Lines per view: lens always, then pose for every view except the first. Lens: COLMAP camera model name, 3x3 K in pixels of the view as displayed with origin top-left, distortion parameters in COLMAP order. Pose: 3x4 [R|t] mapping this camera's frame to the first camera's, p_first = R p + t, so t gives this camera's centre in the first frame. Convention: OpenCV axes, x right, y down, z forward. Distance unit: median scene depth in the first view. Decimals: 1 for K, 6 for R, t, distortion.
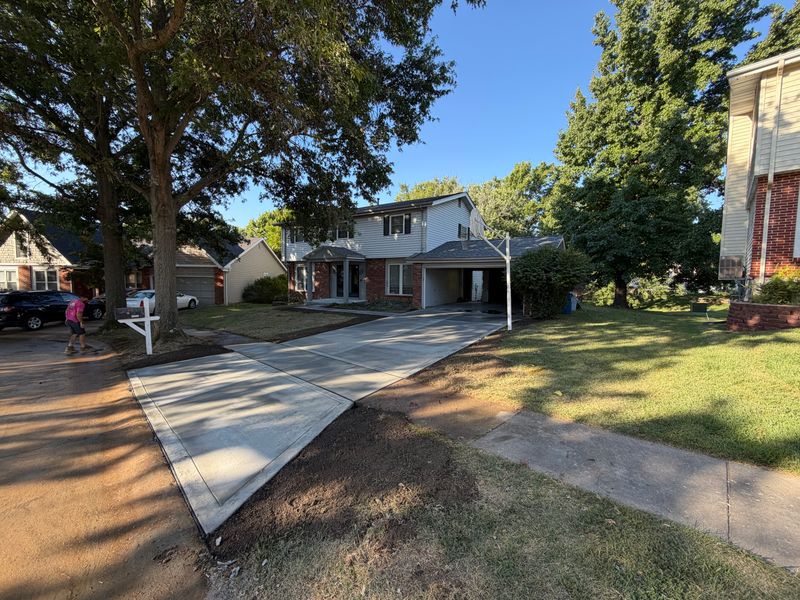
lens RADIAL K [[322.7, 0, 400.0], [0, 322.7, 300.0], [0, 0, 1]] dist [0.002445, 0.000328]
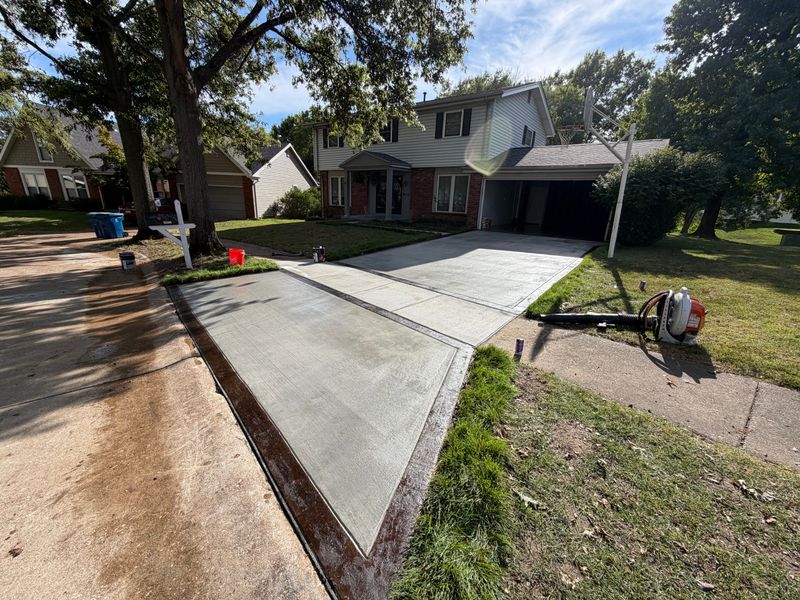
lens RADIAL K [[323.7, 0, 400.0], [0, 323.7, 300.0], [0, 0, 1]] dist [0.000950, -0.000281]
pose [[0.996687, 0.049884, -0.064235, -0.074012], [-0.033280, 0.970808, 0.237537, 0.012169], [0.074210, -0.234613, 0.969252, 0.087637]]
